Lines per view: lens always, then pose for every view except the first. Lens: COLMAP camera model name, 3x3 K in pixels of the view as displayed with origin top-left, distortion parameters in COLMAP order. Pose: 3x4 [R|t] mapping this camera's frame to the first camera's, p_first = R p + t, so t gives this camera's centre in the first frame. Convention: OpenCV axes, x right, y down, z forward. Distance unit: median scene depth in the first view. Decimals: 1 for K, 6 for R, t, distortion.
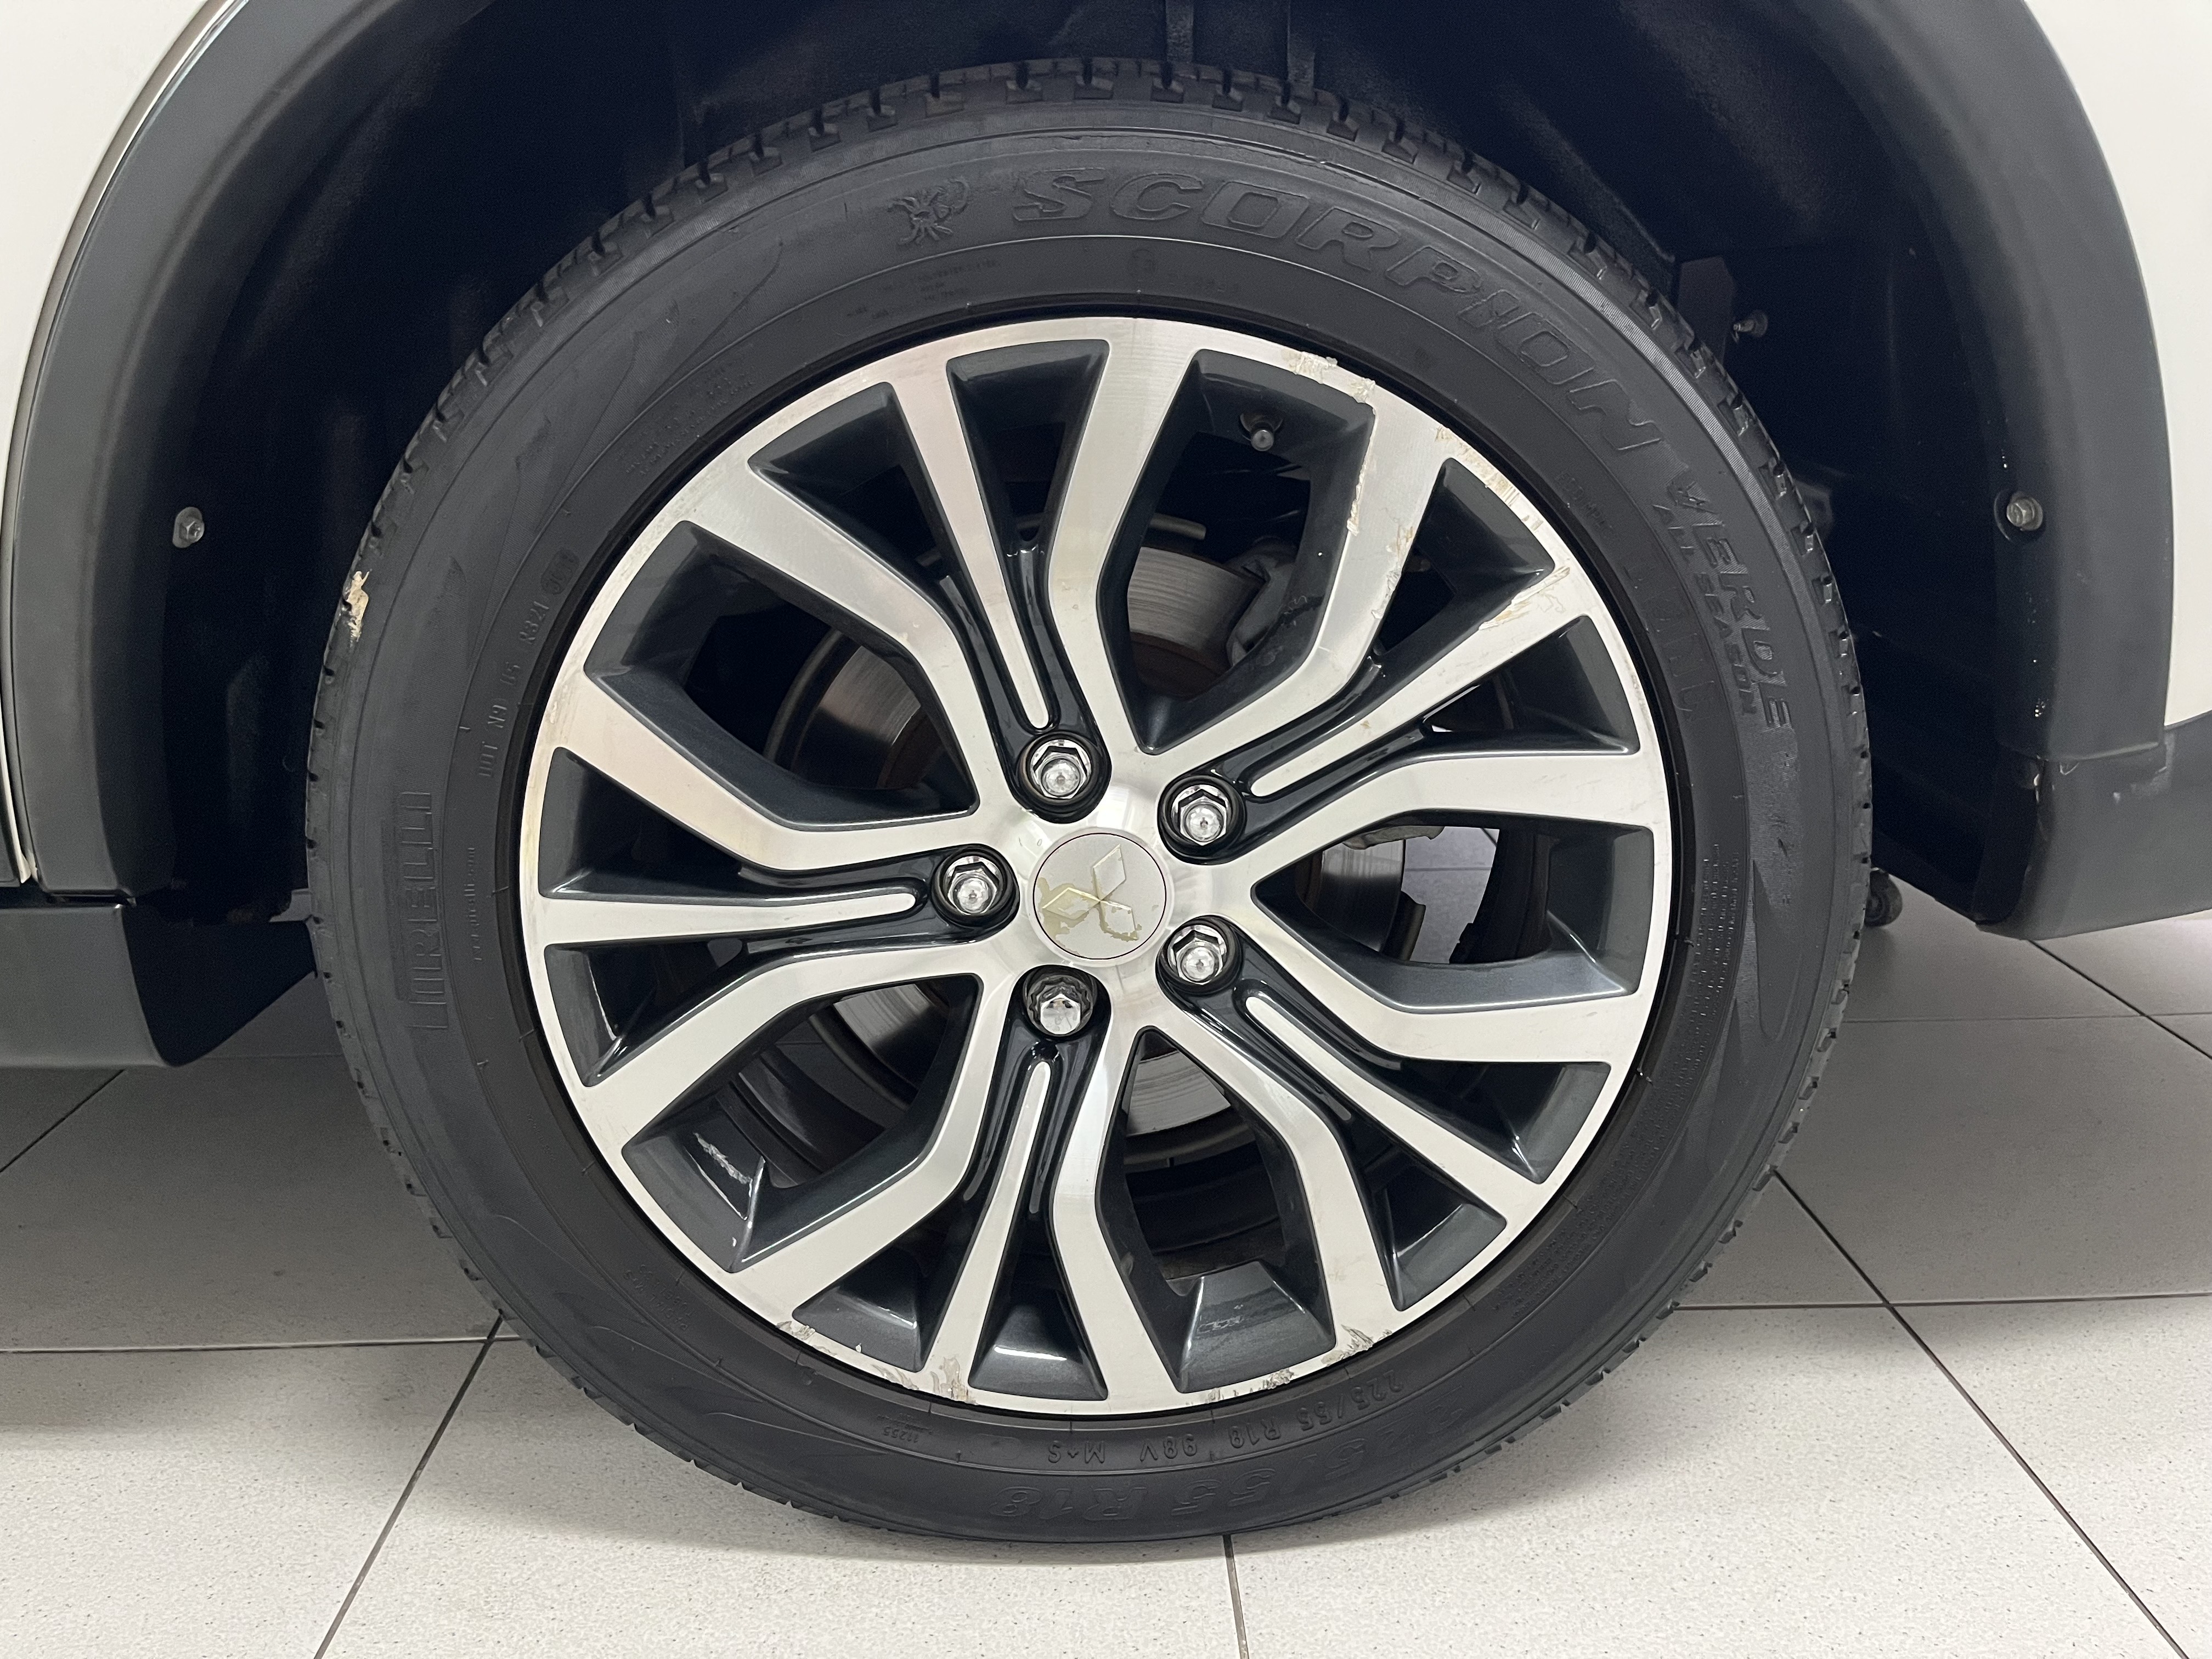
lens RADIAL K [[1646.9, 0, 1106.0], [0, 1646.9, 829.5], [0, 0, 1]] dist [0.117757, -0.161898]
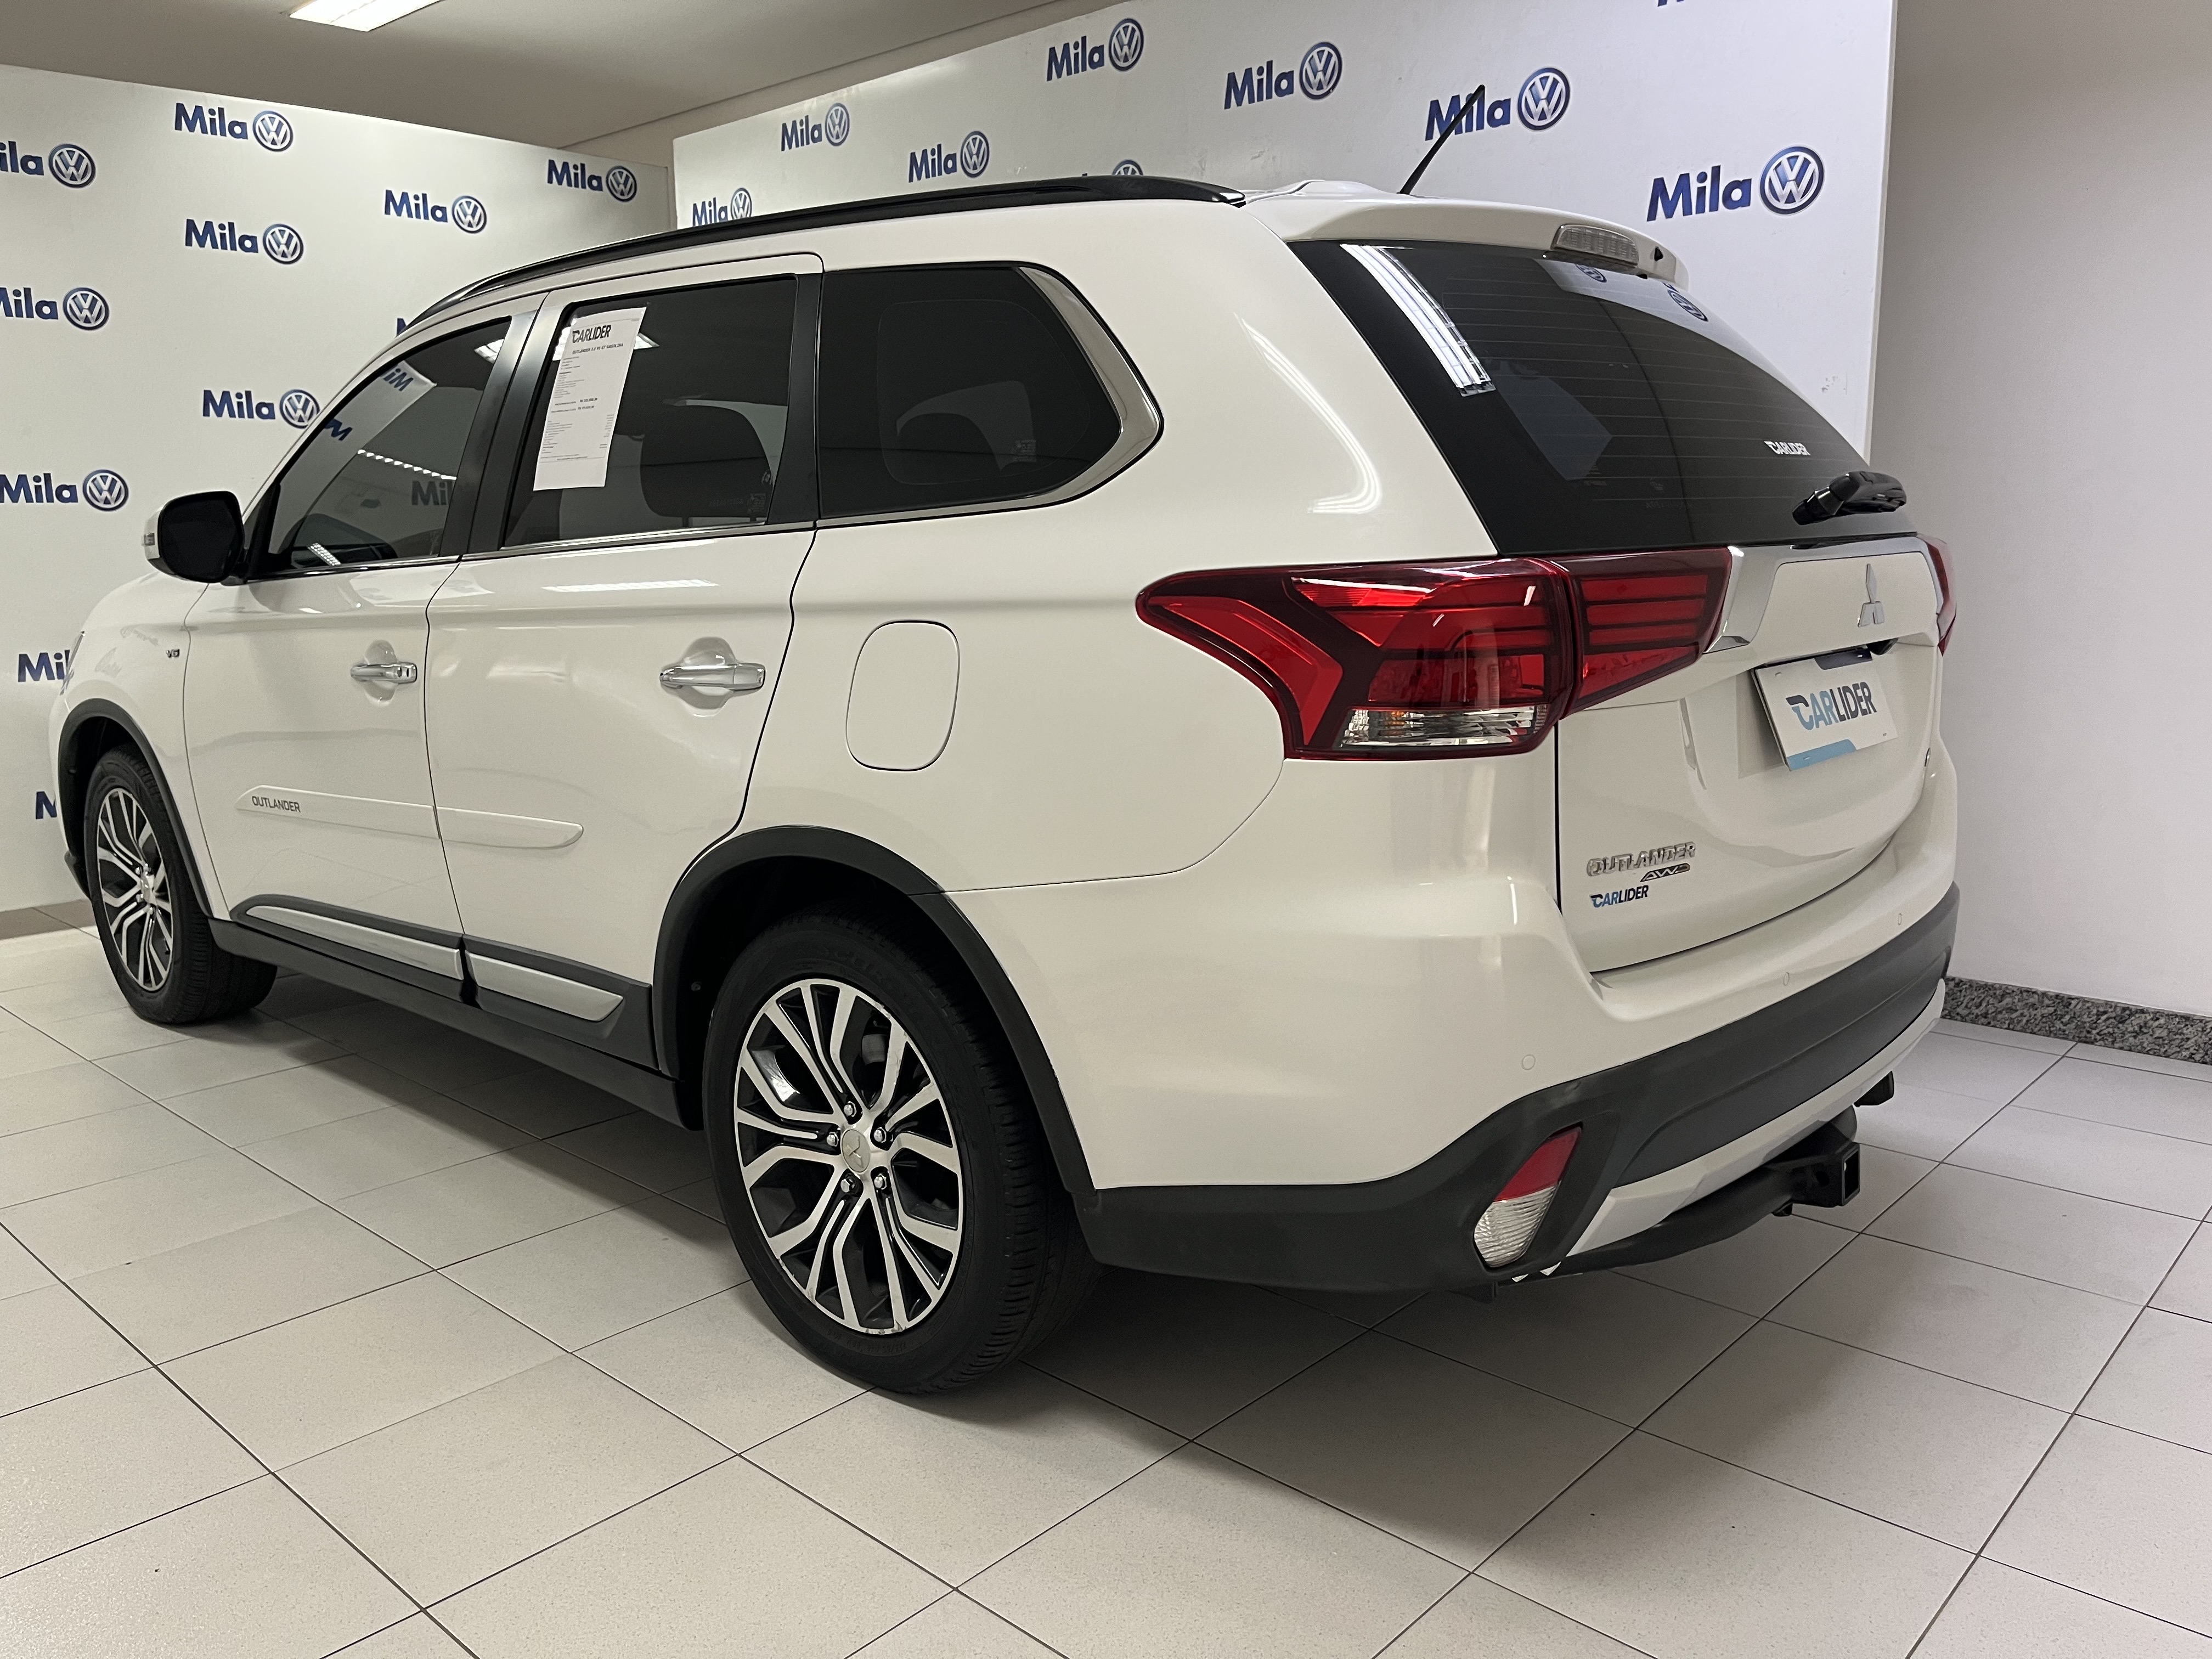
lens RADIAL K [[1646.9, 0, 1106.0], [0, 1646.9, 829.5], [0, 0, 1]] dist [0.117757, -0.161898]
pose [[0.708303, 0.123448, -0.695030, 2.428513], [-0.169690, 0.985495, 0.002108, -0.642259], [0.685209, 0.116447, 0.718977, -0.974335]]
